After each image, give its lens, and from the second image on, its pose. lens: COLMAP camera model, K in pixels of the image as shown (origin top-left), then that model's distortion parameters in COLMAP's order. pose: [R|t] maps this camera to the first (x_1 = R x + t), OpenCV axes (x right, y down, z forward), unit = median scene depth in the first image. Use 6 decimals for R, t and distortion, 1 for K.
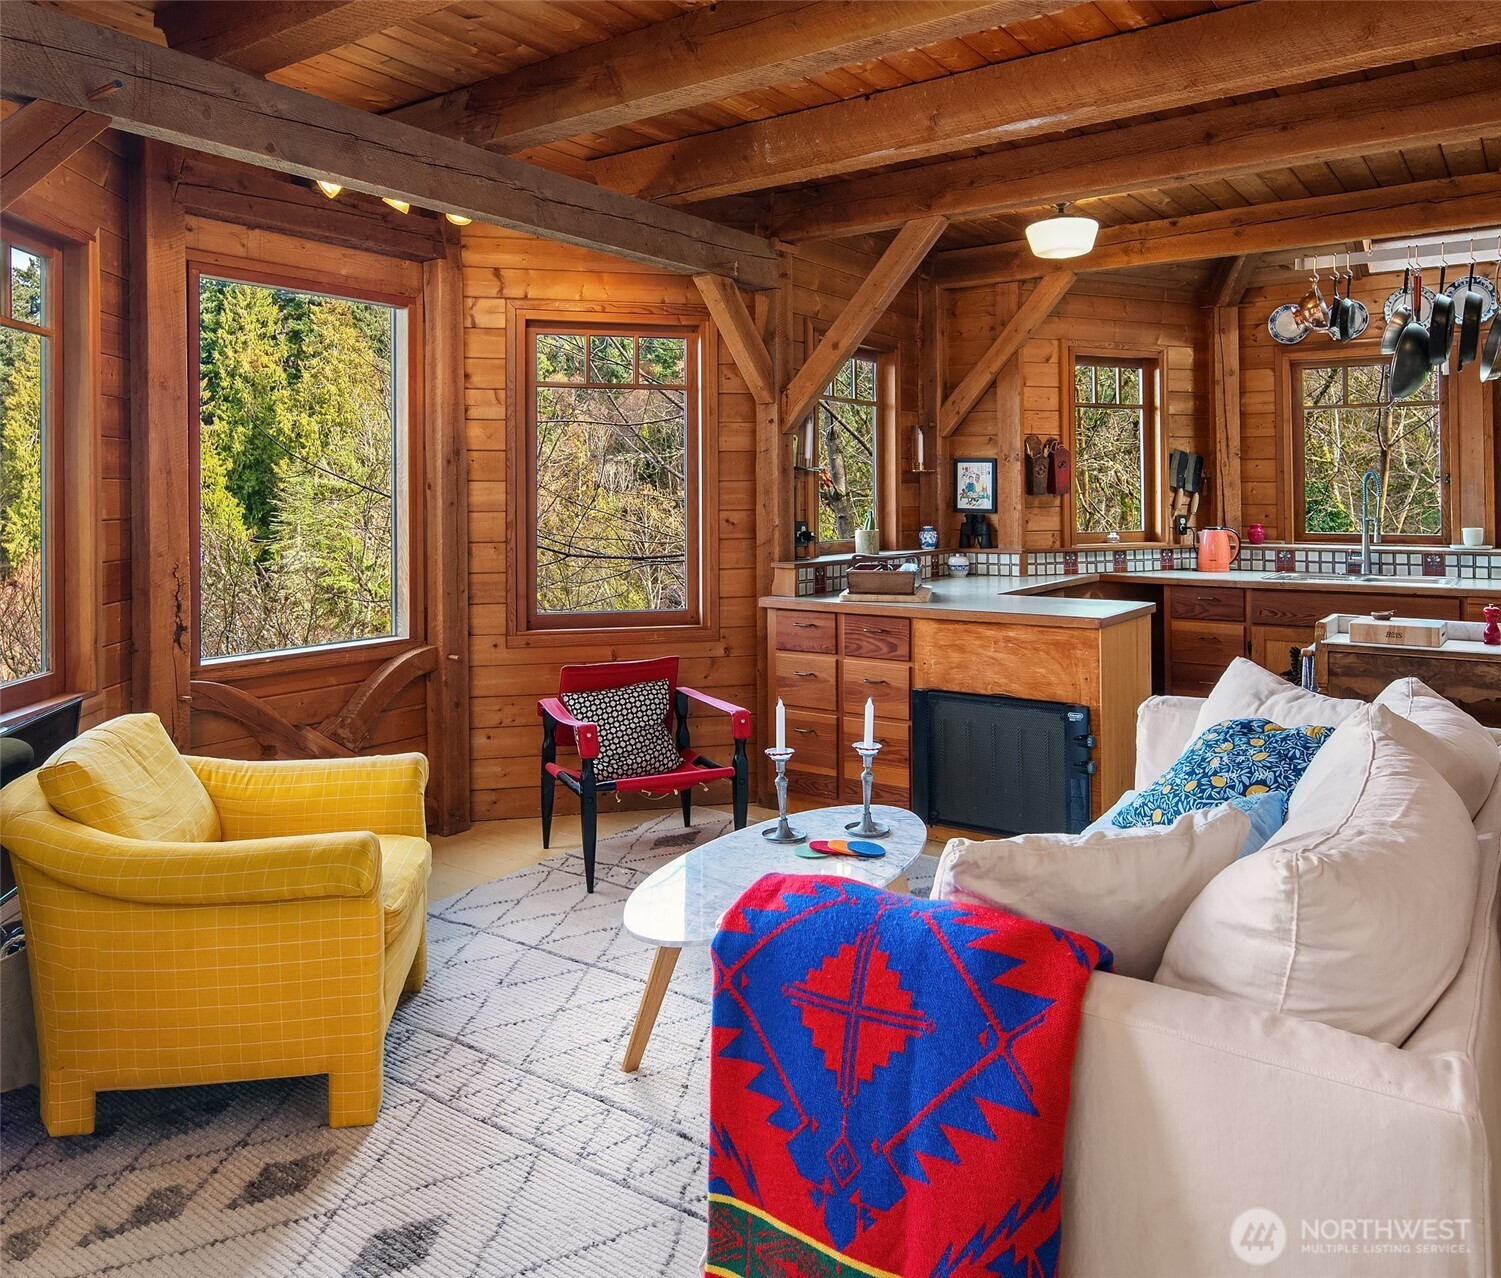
lens RADIAL K [[1131.3, 0, 755.9], [0, 1131.3, 476.1], [0, 0, 1]] dist [0.009977, -0.007807]
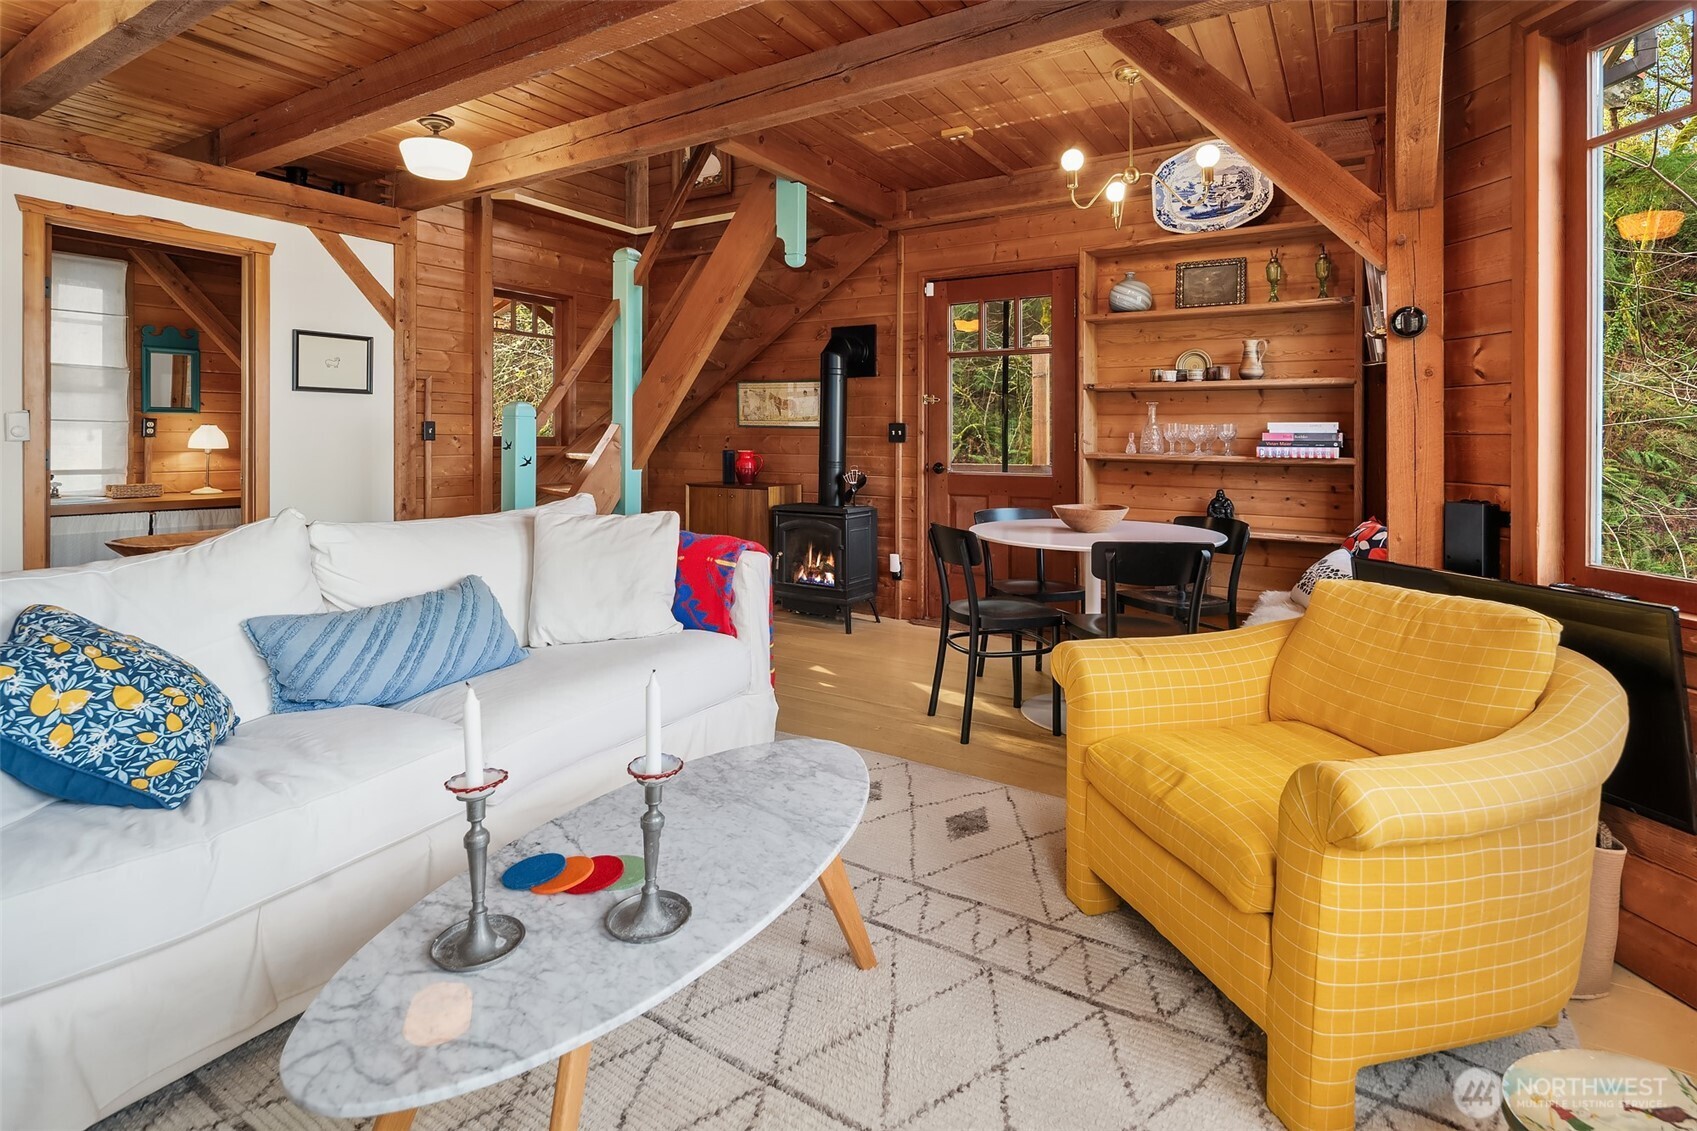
lens RADIAL K [[836.0, 0, 846.5], [0, 836.0, 430.1], [0, 0, 1]] dist [0.002920, -0.003163]
pose [[-0.998422, 0.001086, -0.056143, -0.033104], [0.002564, 0.999652, -0.026259, 0.063650], [0.056095, -0.026361, -0.998077, 0.987975]]
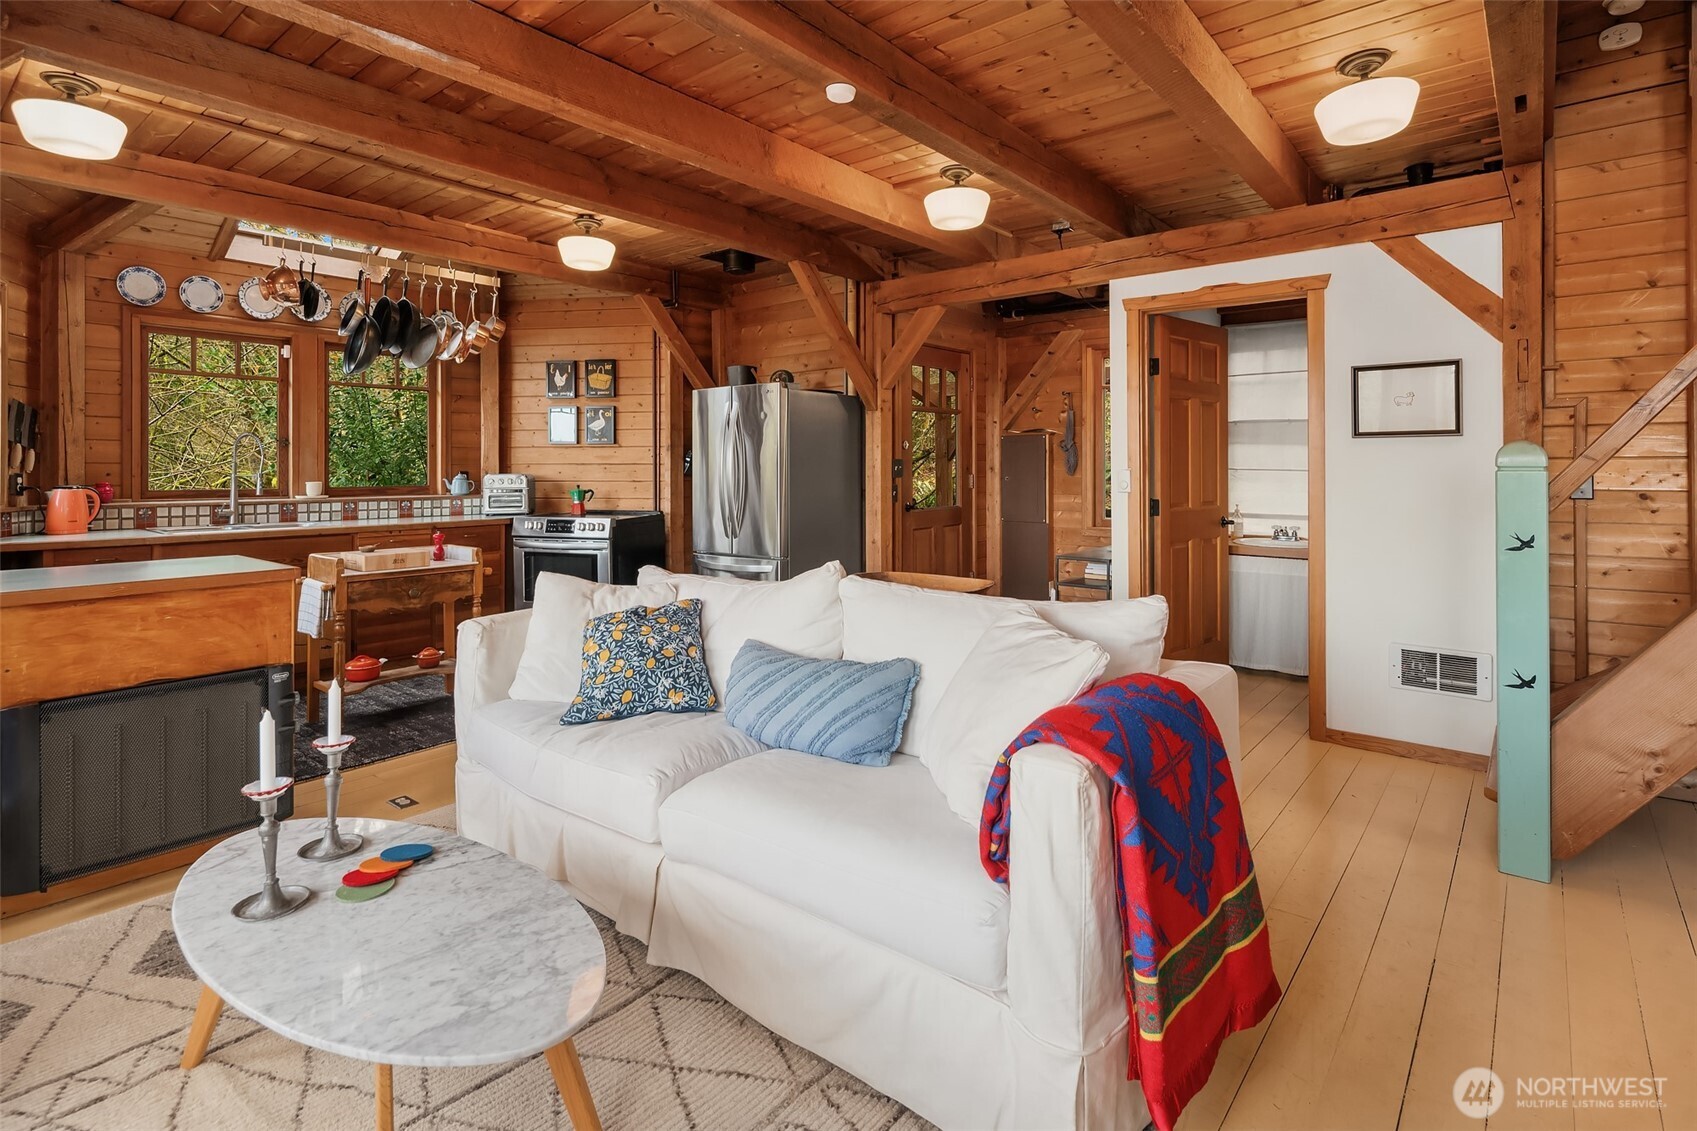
lens RADIAL K [[836.0, 0, 848.2], [0, 836.0, 471.4], [0, 0, 1]] dist [0.002920, -0.003163]
pose [[0.075928, 0.000793, 0.997113, -0.321759], [-0.014962, 0.999888, 0.000344, 0.031683], [-0.997001, -0.014945, 0.075931, 0.423263]]
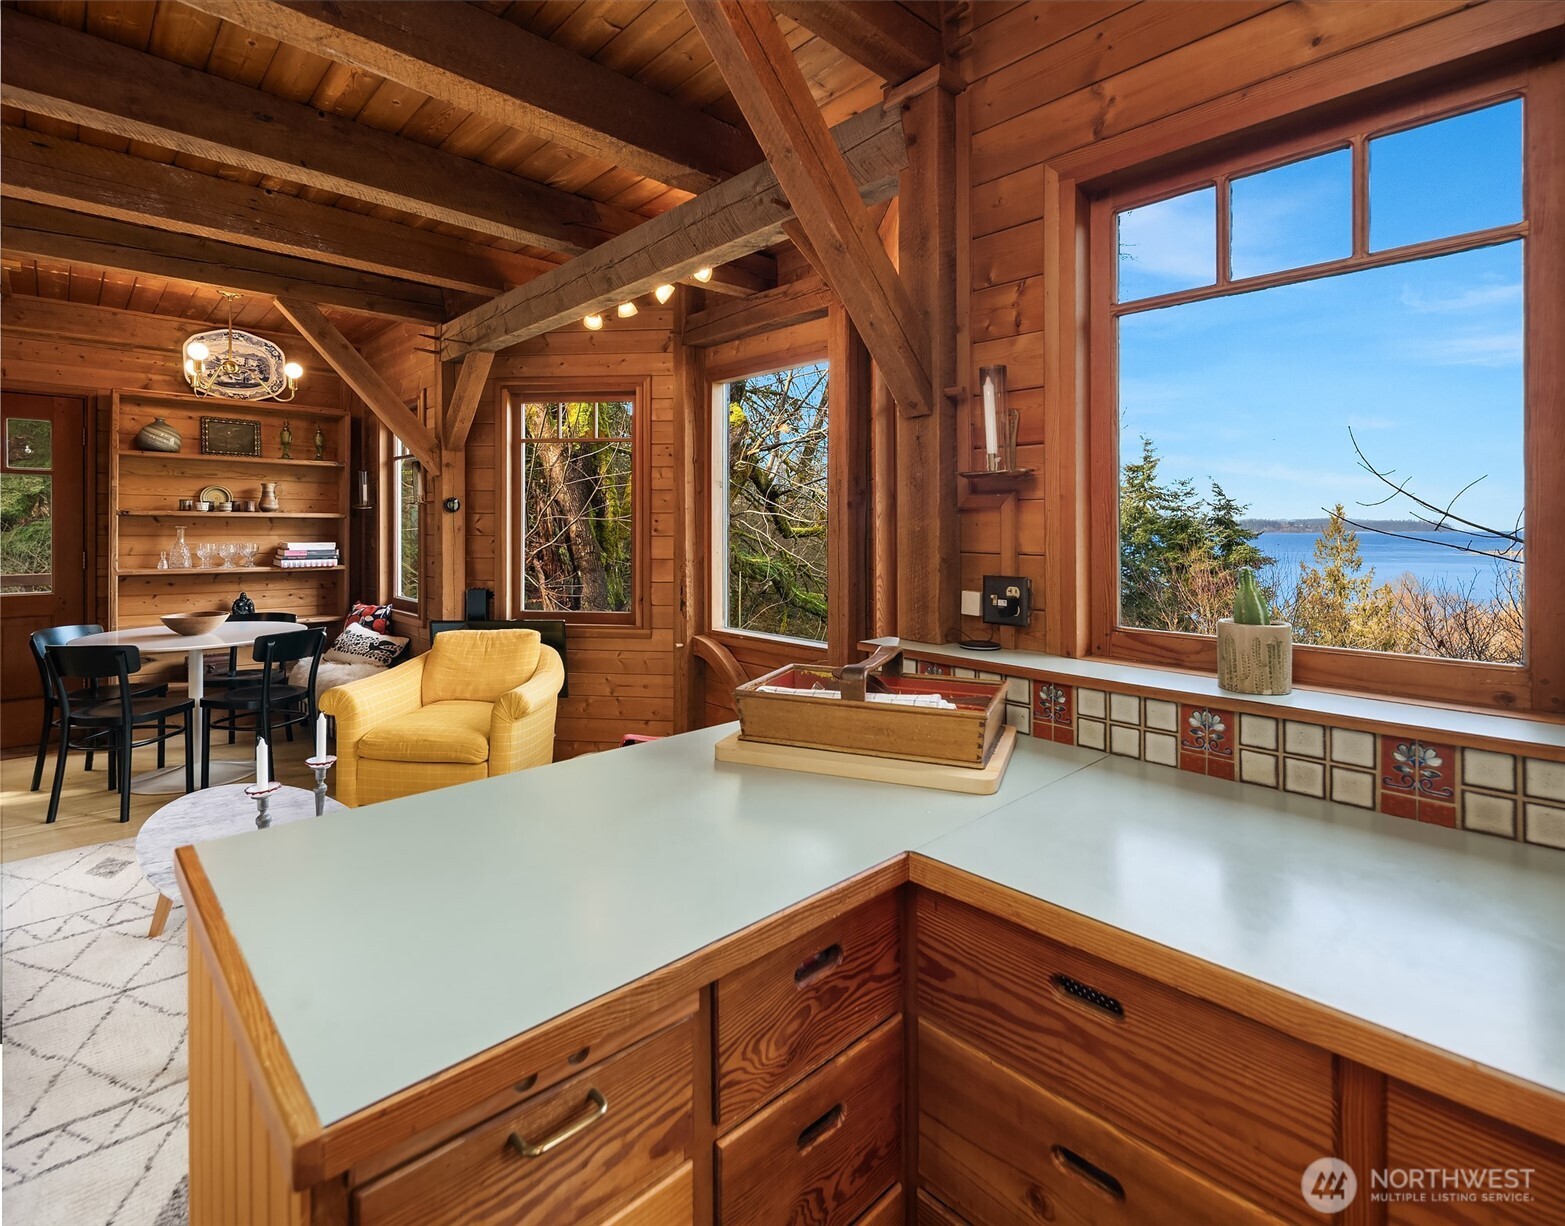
lens RADIAL K [[767.7, 0, 780.0], [0, 767.7, 523.1], [0, 0, 1]] dist [-0.000717, 0.000294]
pose [[-0.195775, 0.002850, -0.980645, 0.459379], [0.013999, 0.999902, 0.000111, 0.014873], [0.980549, -0.013706, -0.195796, 1.093953]]
